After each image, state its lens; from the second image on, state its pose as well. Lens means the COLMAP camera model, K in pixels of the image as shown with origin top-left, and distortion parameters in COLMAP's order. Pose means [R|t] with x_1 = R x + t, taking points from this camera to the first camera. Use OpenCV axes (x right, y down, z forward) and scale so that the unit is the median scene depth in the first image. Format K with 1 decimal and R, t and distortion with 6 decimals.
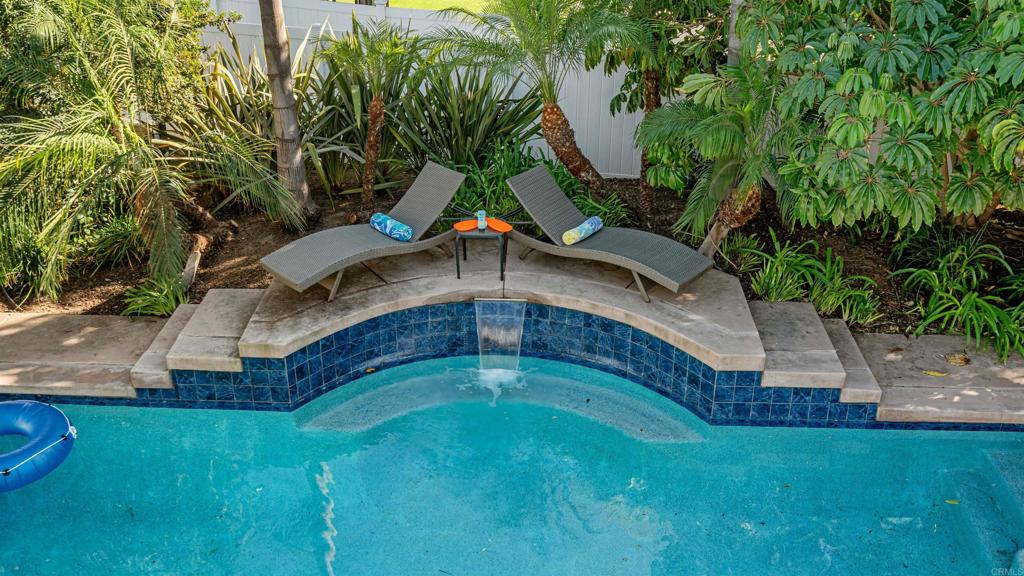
lens RADIAL K [[990.5, 0, 513.3], [0, 990.5, 296.2], [0, 0, 1]] dist [0.013219, 0.000000]
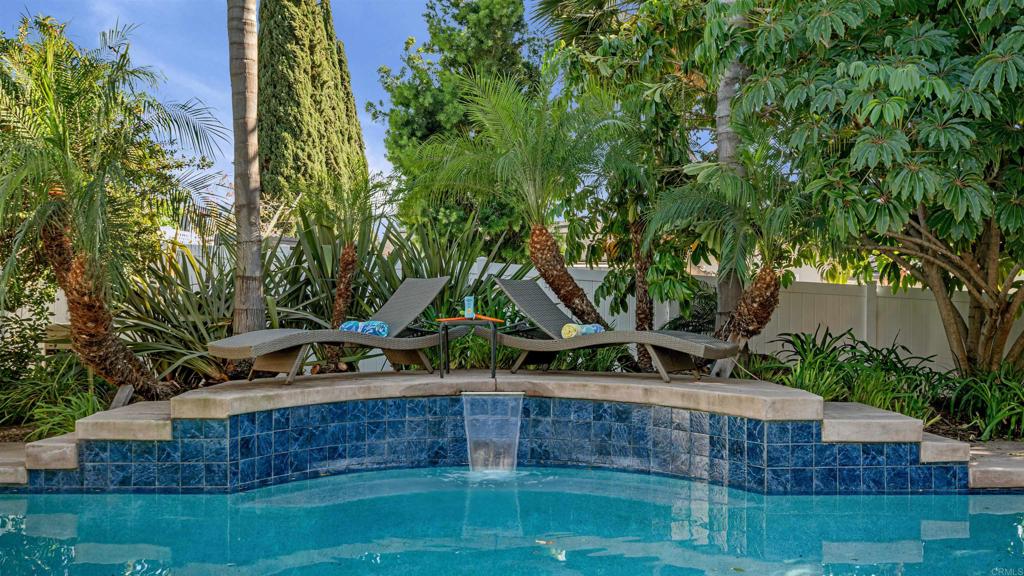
lens RADIAL K [[990.5, 0, 510.8], [0, 990.5, 321.5], [0, 0, 1]] dist [0.013219, 0.000000]
pose [[0.998618, -0.002742, 0.052481, -0.044070], [0.025318, 0.900212, -0.434716, 0.334994], [-0.046052, 0.435444, 0.899037, 0.233274]]
